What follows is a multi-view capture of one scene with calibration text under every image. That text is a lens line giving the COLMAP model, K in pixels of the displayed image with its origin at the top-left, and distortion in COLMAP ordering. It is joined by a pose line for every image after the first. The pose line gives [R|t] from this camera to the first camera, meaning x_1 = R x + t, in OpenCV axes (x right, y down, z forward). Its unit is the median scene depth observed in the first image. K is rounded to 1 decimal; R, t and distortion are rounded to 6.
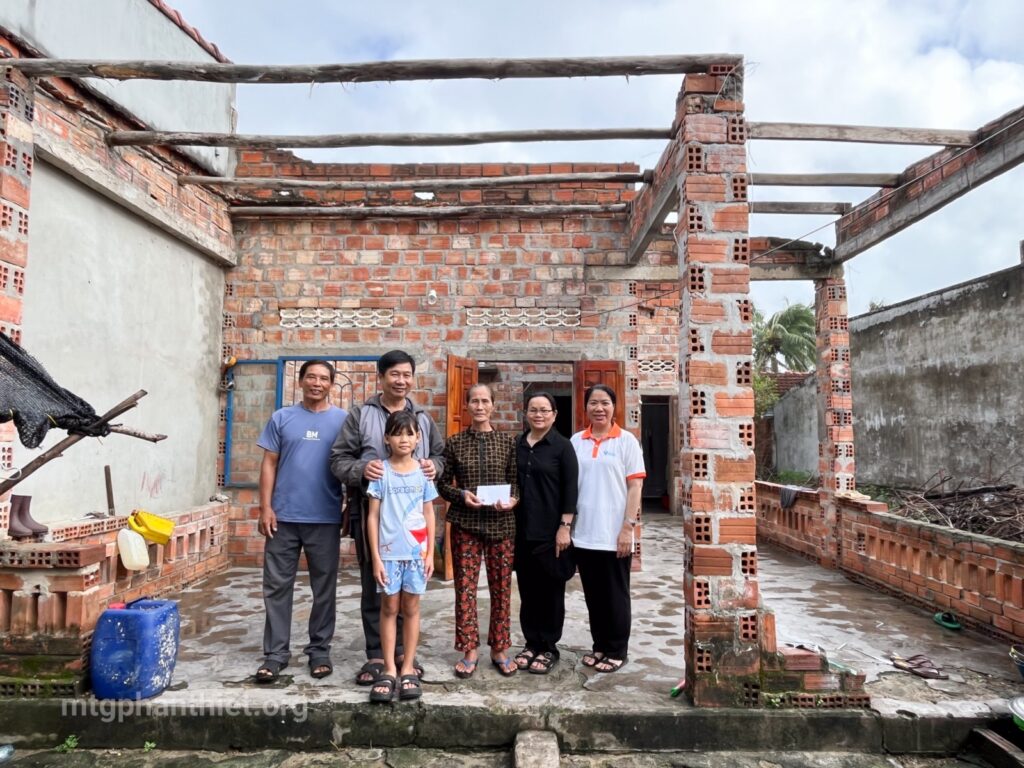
lens RADIAL K [[631.6, 0, 512.4], [0, 631.6, 386.8], [0, 0, 1]] dist [0.001836, 0.000085]
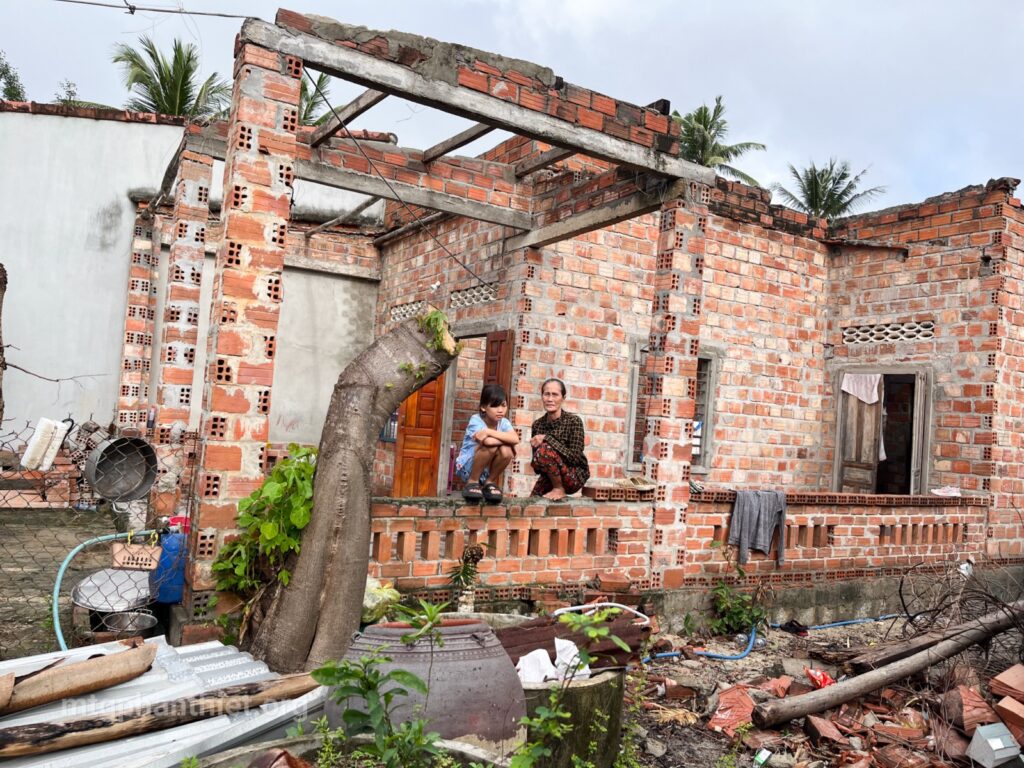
lens RADIAL K [[776.5, 0, 511.8], [0, 776.5, 384.0], [0, 0, 1]] dist [-0.004127, -0.000484]
pose [[0.532873, -0.008763, -0.846150, 0.701854], [-0.002076, 0.999930, -0.011663, 0.033937], [0.846193, 0.007972, 0.532818, 0.200412]]
